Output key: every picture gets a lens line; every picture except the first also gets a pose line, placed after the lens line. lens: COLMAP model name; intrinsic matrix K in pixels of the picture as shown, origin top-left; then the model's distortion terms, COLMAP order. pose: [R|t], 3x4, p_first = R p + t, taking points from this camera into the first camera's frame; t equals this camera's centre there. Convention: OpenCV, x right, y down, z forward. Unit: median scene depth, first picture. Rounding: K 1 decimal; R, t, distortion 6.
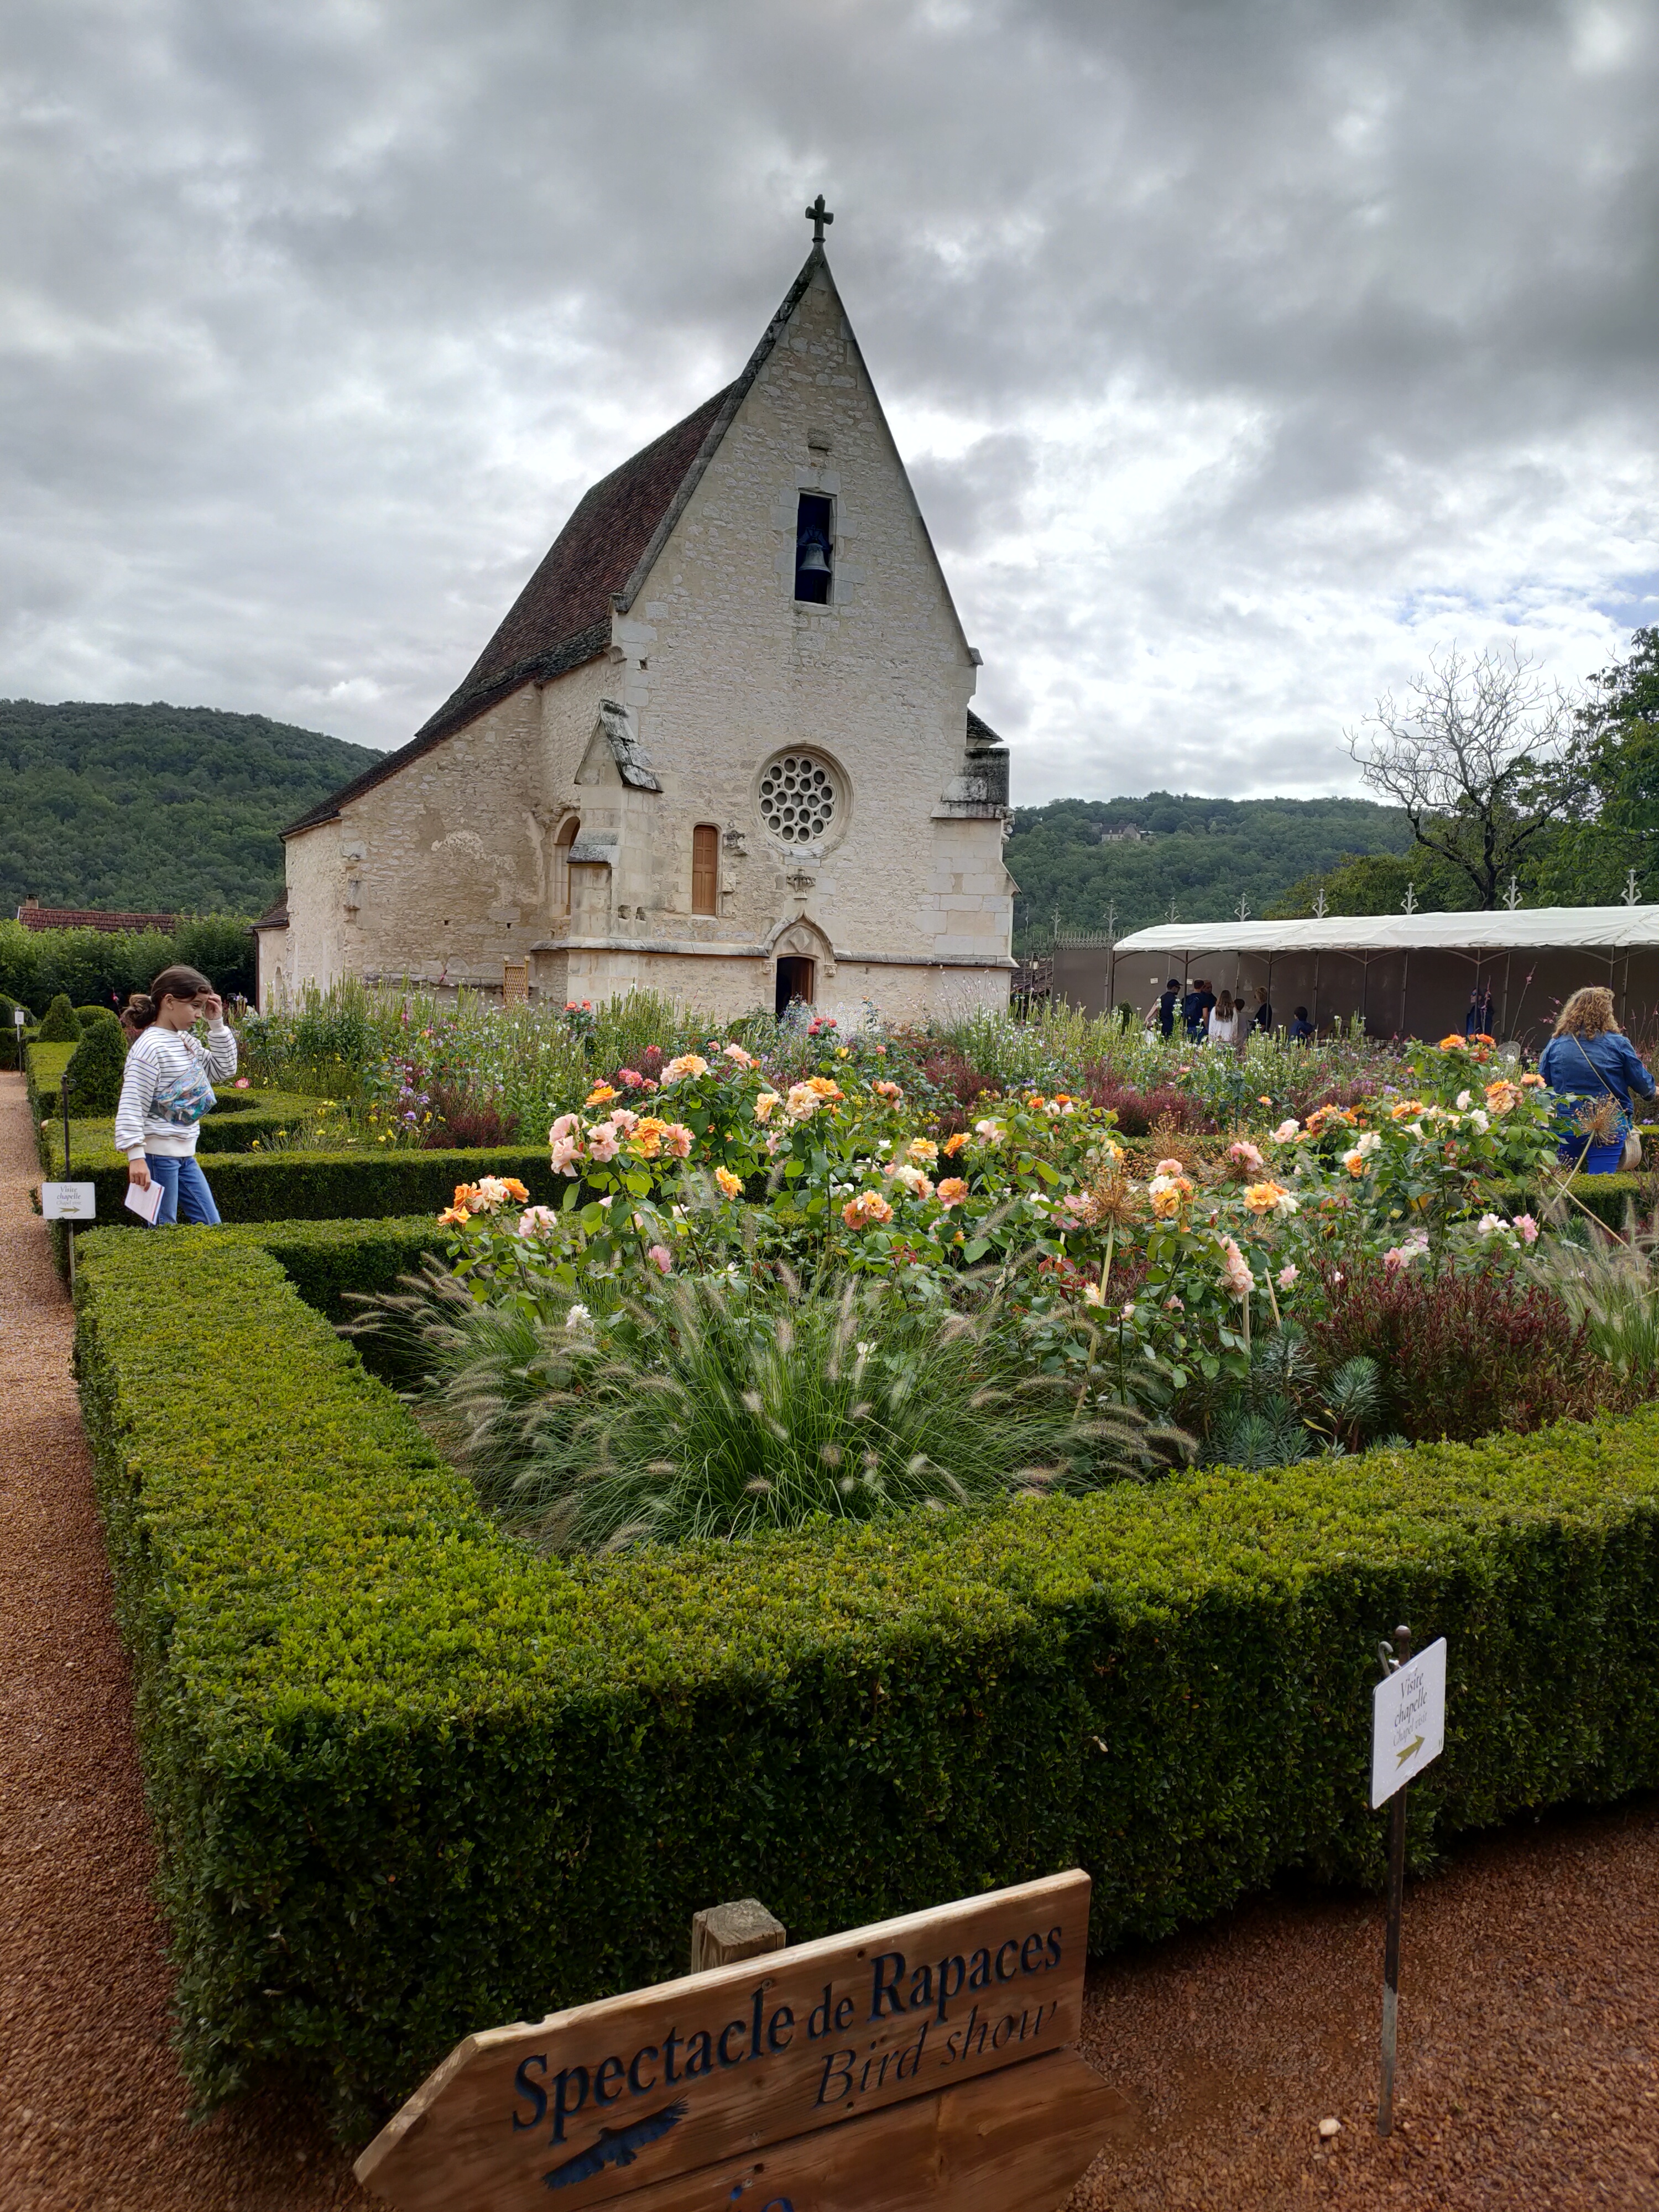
lens RADIAL K [[1703.7, 0, 859.4], [0, 1703.7, 1105.6], [0, 0, 1]] dist [0.047678, -0.082416]
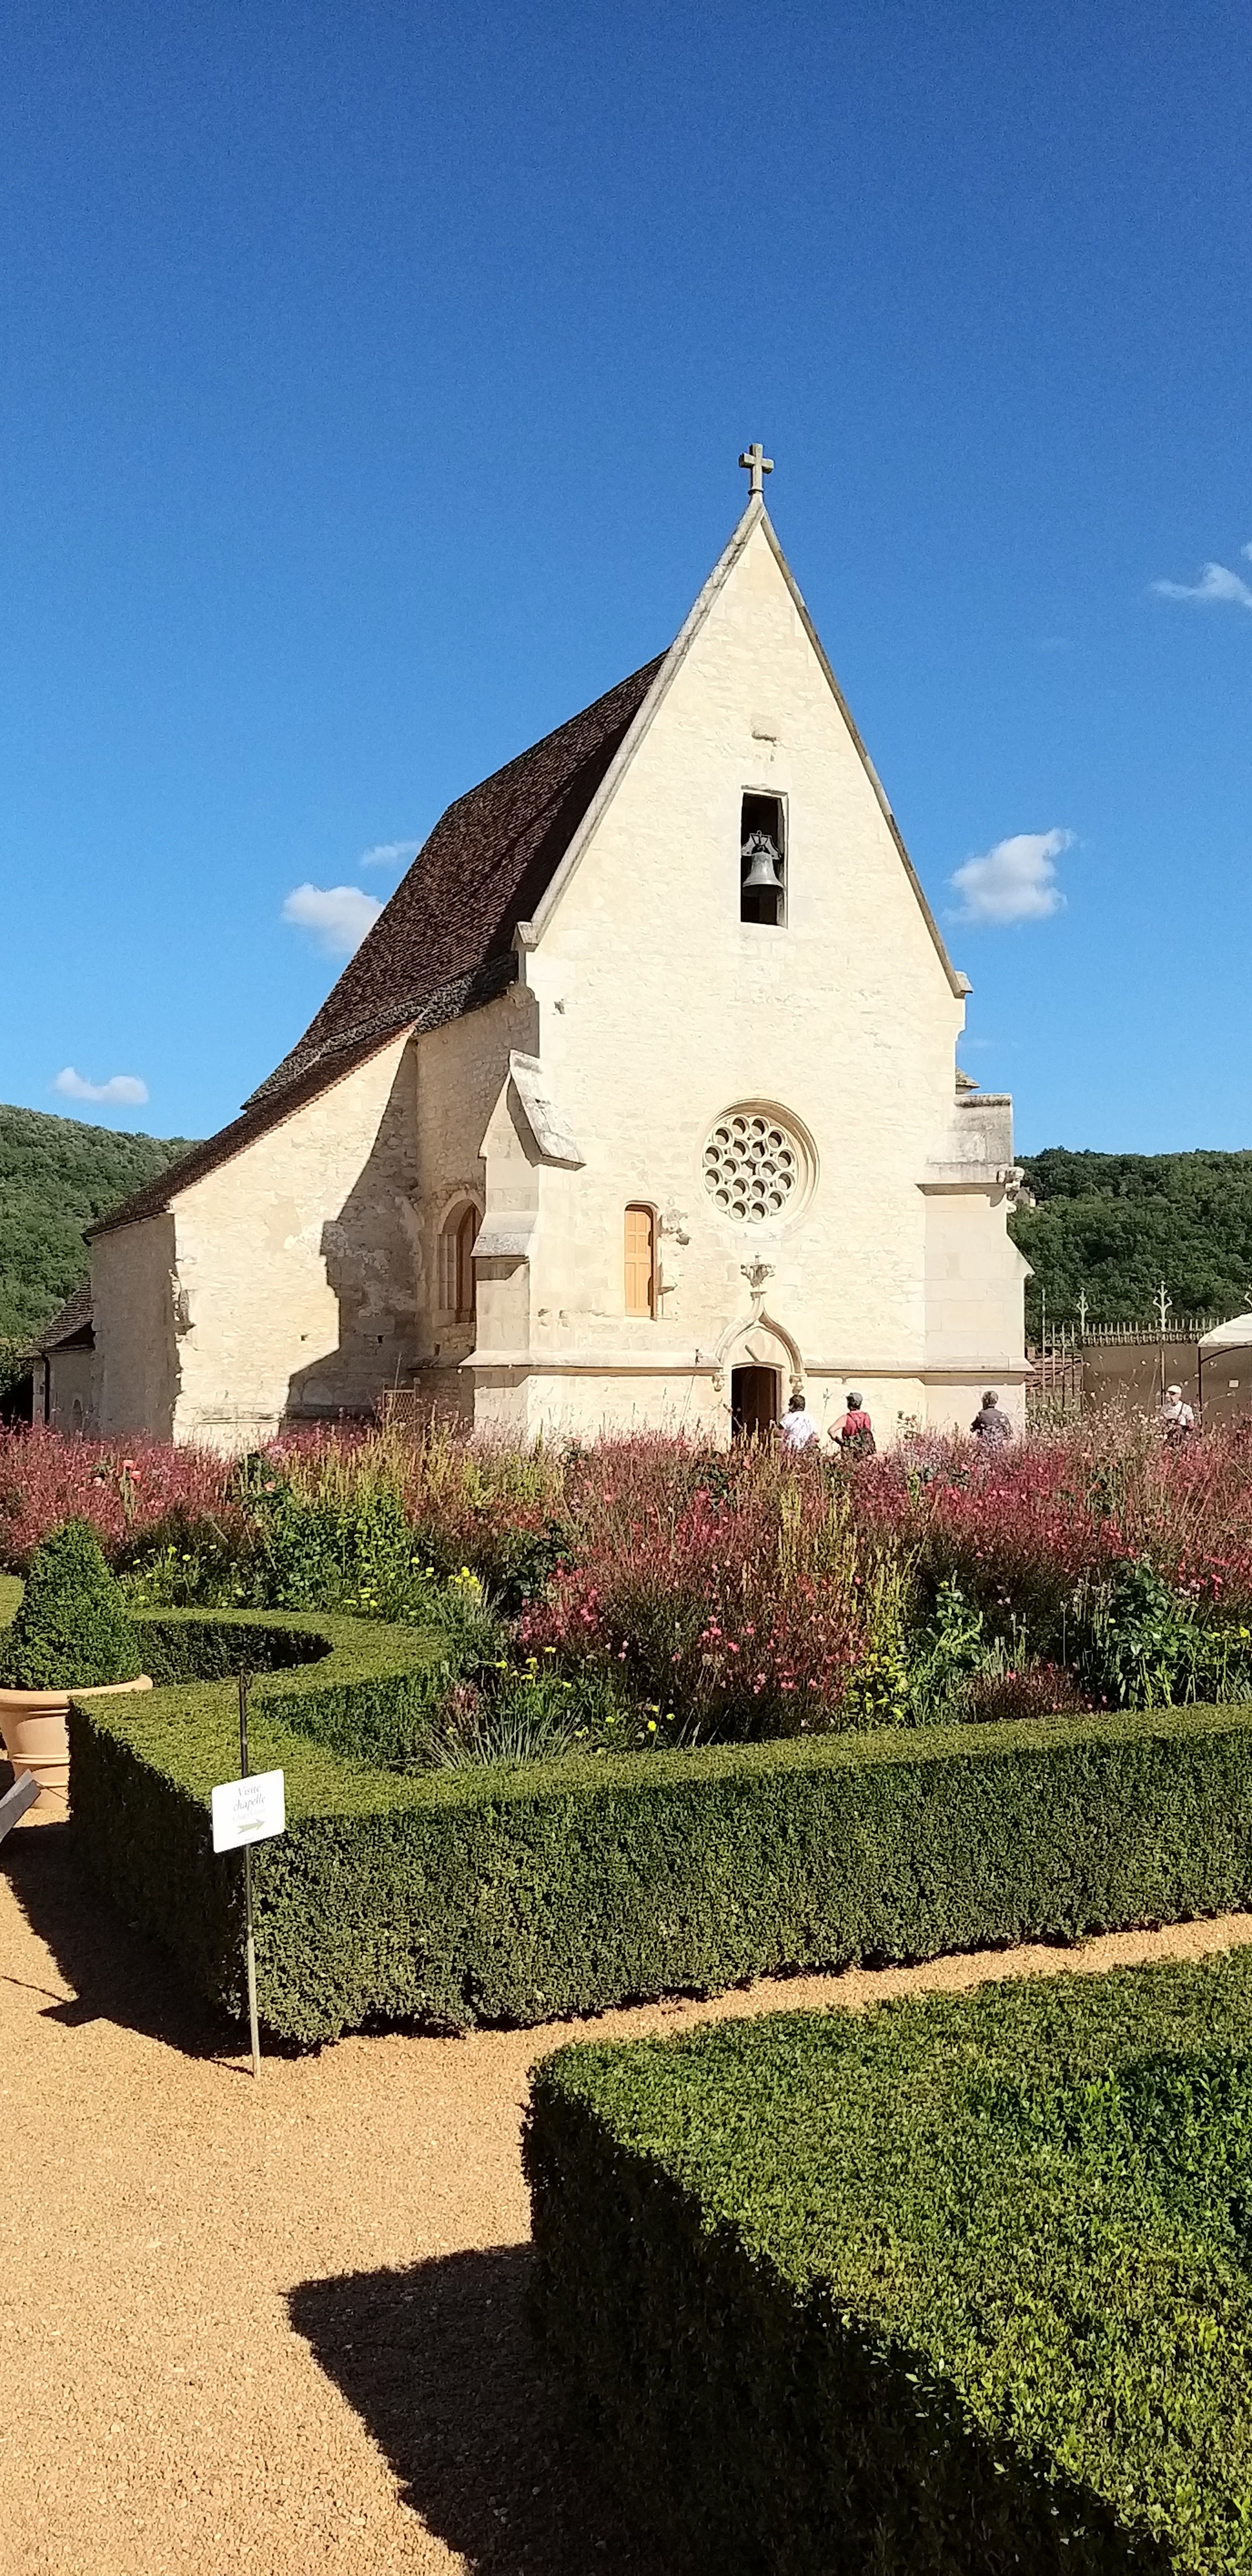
lens RADIAL K [[2049.8, 0, 639.3], [0, 2049.8, 1309.6], [0, 0, 1]] dist [0.056637, -0.002850]
pose [[0.999114, -0.033252, -0.025784, -0.065063], [0.030224, 0.993465, -0.110060, -0.011679], [0.029276, 0.109183, 0.993590, 0.064541]]
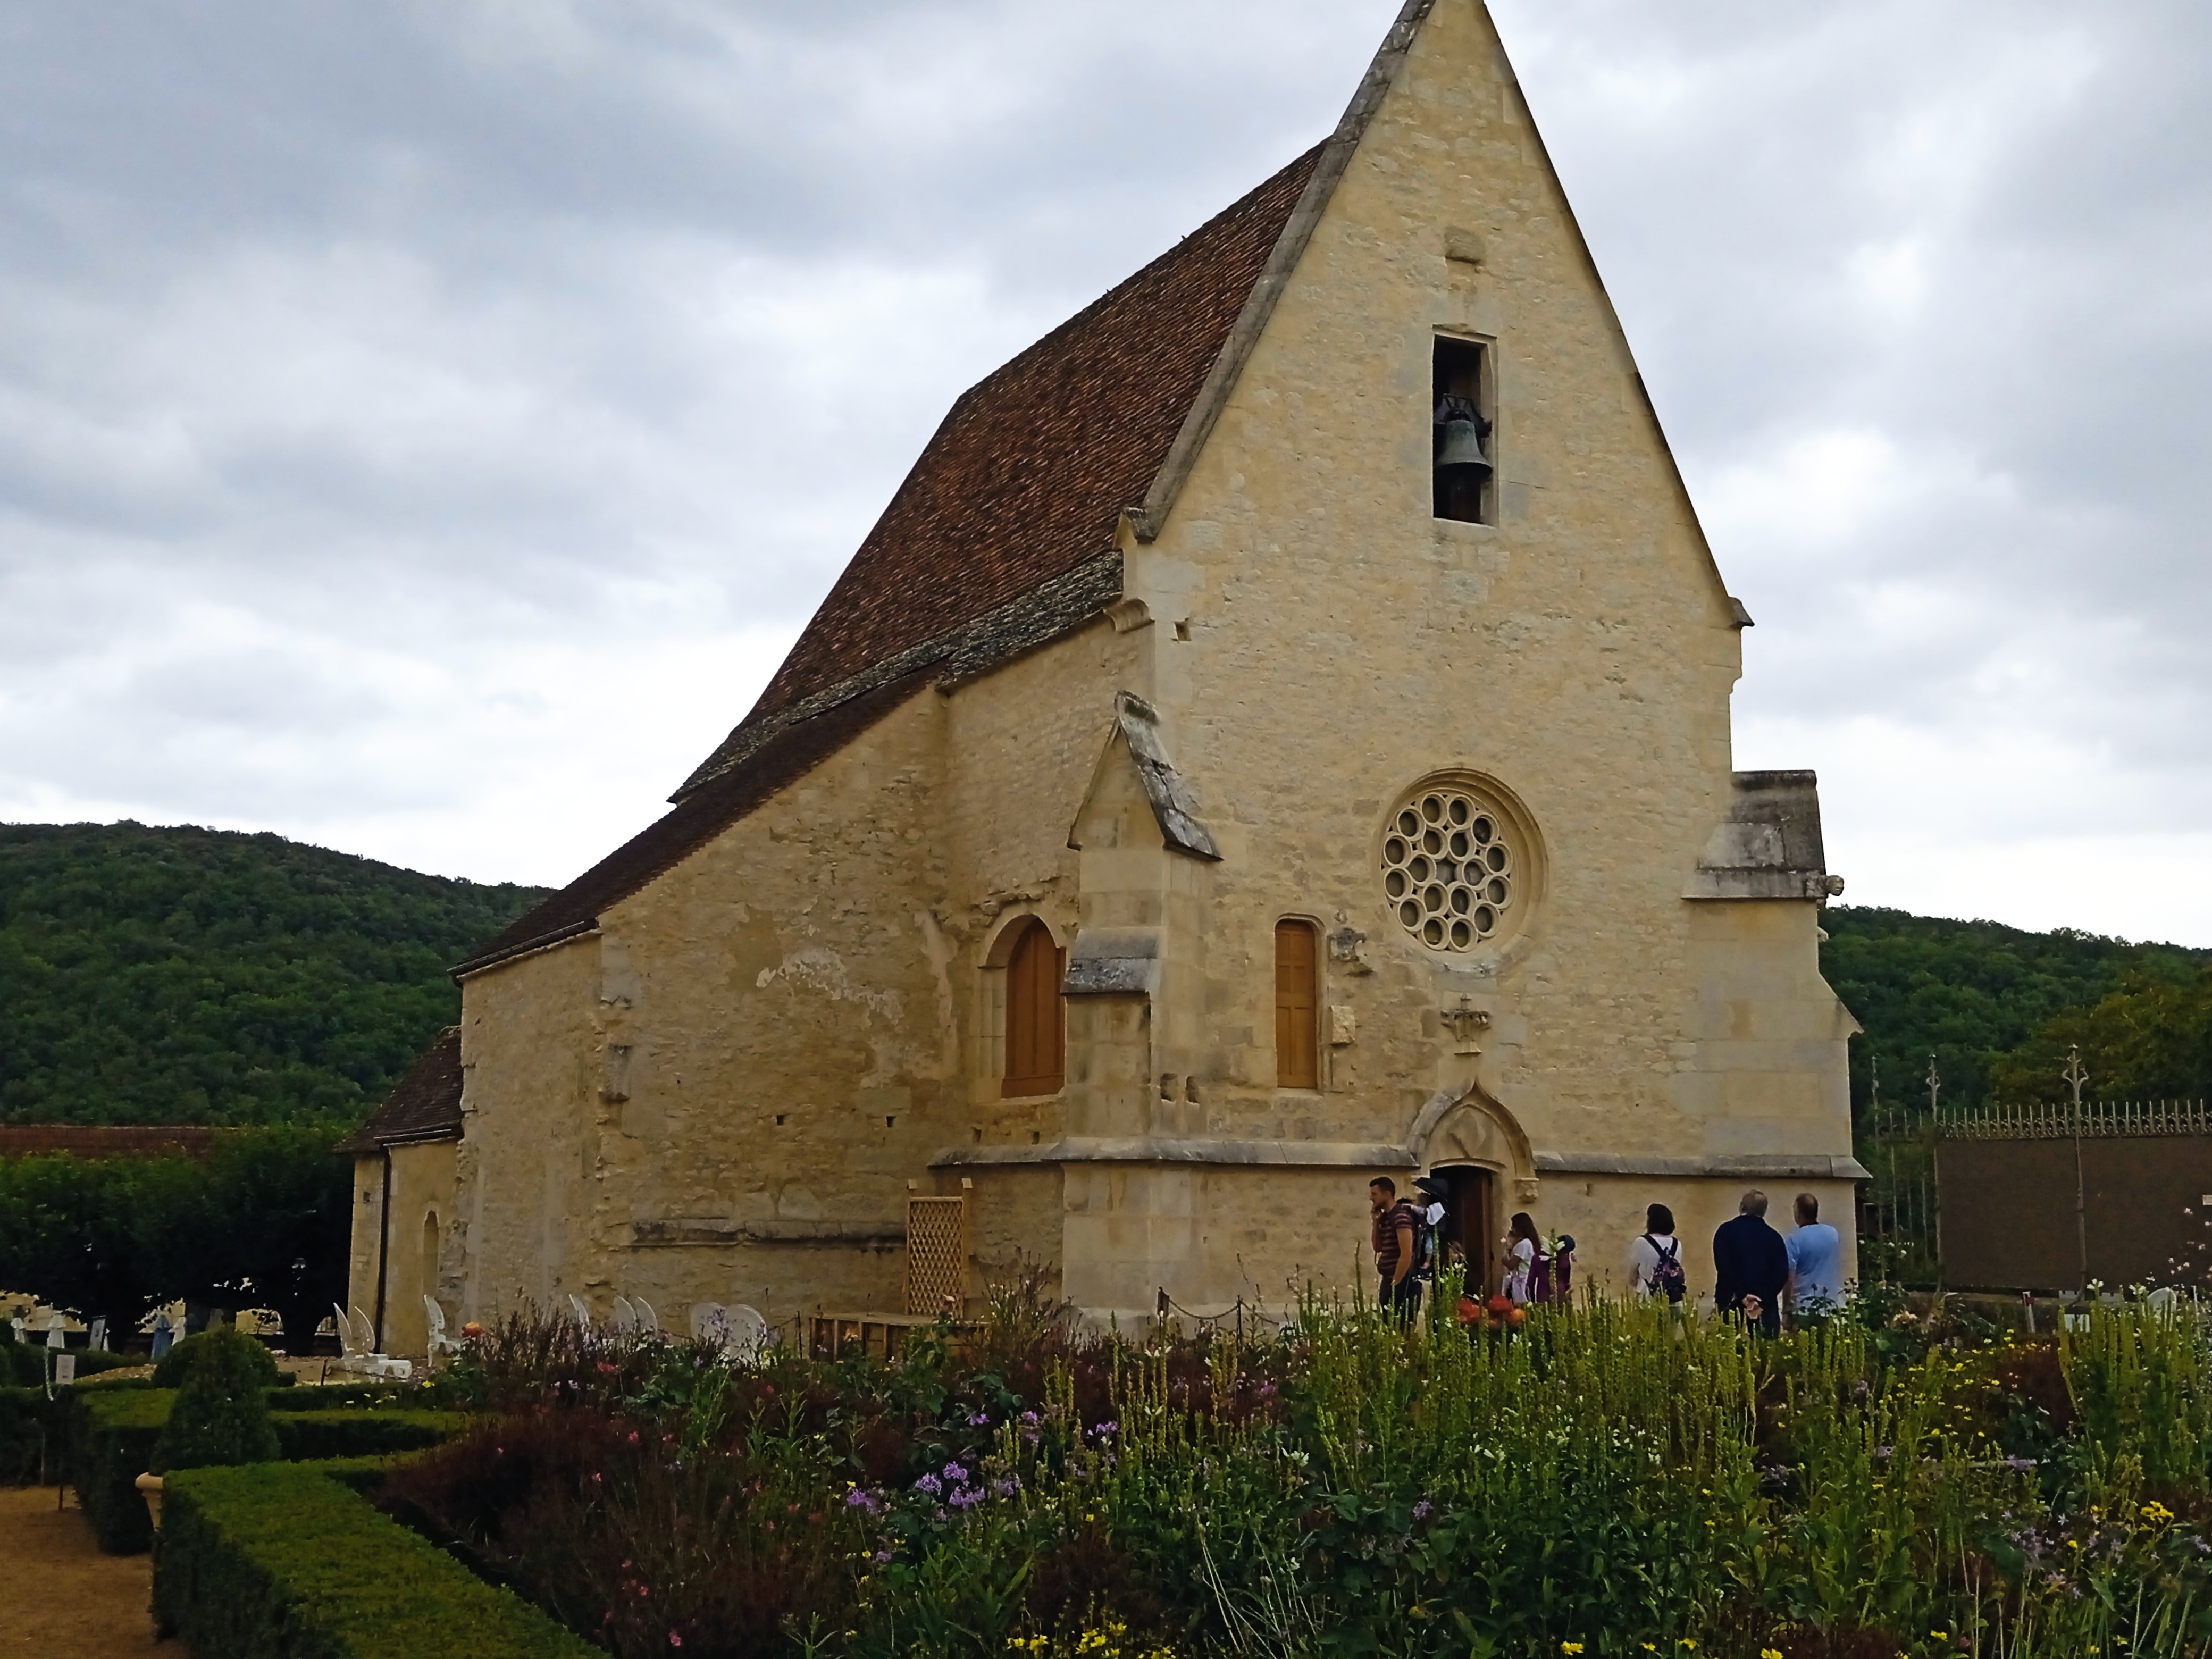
lens RADIAL K [[2501.3, 0, 1086.9], [0, 2501.3, 823.6], [0, 0, 1]] dist [0.088297, 0.000000]
pose [[0.999480, -0.029119, -0.013857, -0.138668], [0.025396, 0.975557, -0.218276, -0.024494], [0.019874, 0.217810, 0.975789, 0.224311]]
